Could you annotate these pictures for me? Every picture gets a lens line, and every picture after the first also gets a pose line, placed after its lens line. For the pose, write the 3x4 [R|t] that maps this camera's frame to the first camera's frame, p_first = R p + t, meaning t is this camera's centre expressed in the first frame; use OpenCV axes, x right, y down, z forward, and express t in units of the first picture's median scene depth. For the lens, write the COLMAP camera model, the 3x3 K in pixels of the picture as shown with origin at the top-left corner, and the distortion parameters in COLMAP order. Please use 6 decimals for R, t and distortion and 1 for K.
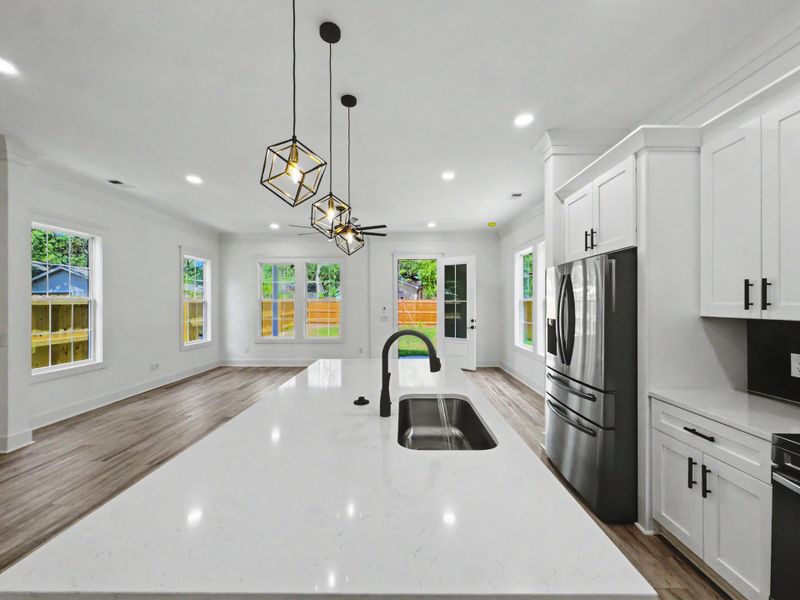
lens RADIAL K [[323.6, 0, 400.8], [0, 323.6, 296.5], [0, 0, 1]] dist [-0.000784, -0.000028]
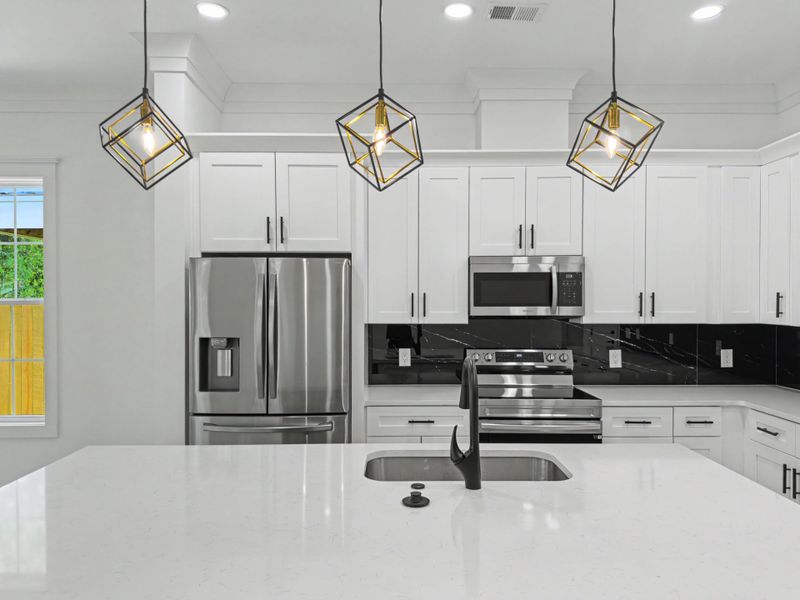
lens RADIAL K [[571.0, 0, 400.0], [0, 571.0, 300.0], [0, 0, 1]] dist [0.002453, 0.000856]
pose [[-0.019142, 0.003598, 0.999810, -0.700391], [-0.019932, 0.999793, -0.003980, -0.009288], [-0.999618, -0.020004, -0.019067, 0.657695]]
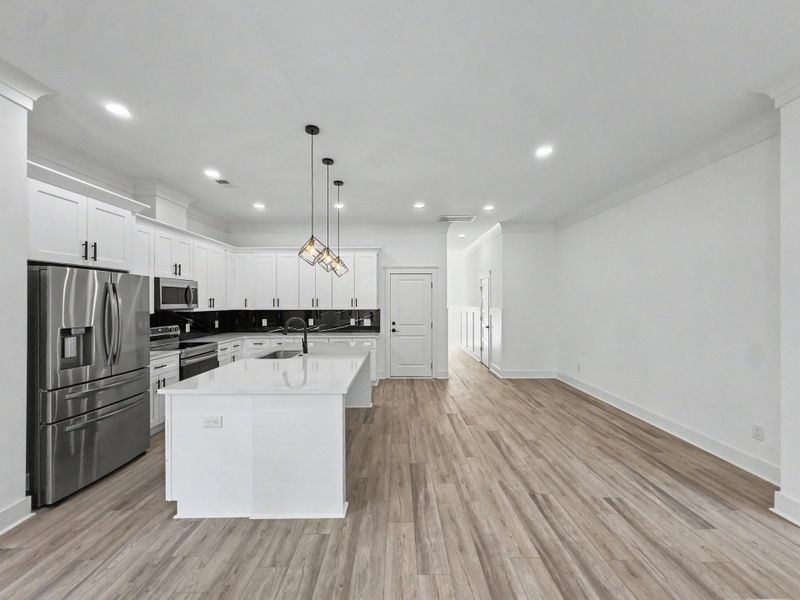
lens RADIAL K [[318.3, 0, 399.8], [0, 318.3, 303.2], [0, 0, 1]] dist [-0.001091, -0.000171]
pose [[-0.999715, 0.003707, -0.023583, -0.390463], [0.004097, 0.999855, -0.016519, 0.020537], [0.023518, -0.016611, -0.999585, 1.894545]]
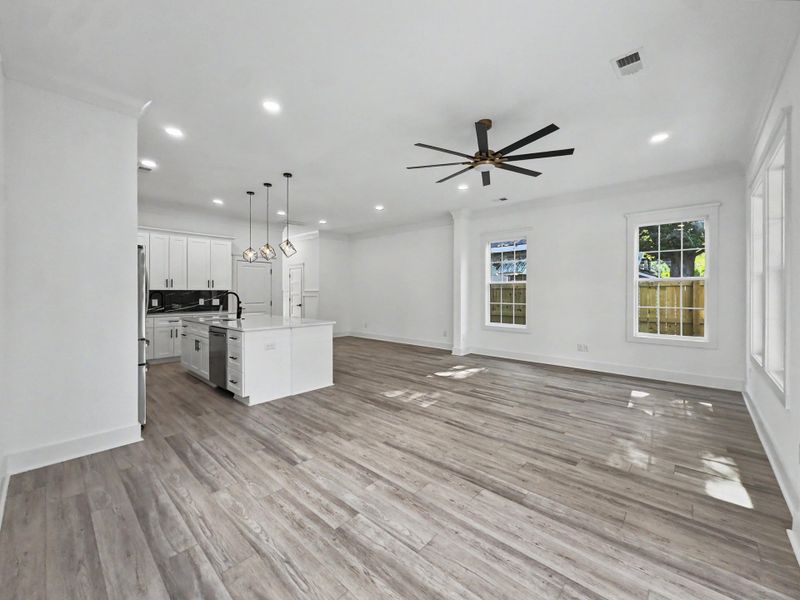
lens RADIAL K [[323.6, 0, 400.8], [0, 323.6, 296.5], [0, 0, 1]] dist [-0.000784, -0.000028]
pose [[-0.662874, 0.012505, -0.748627, 0.624676], [0.018093, 0.999836, 0.000681, 0.091364], [0.748513, -0.013093, -0.662991, 2.387089]]
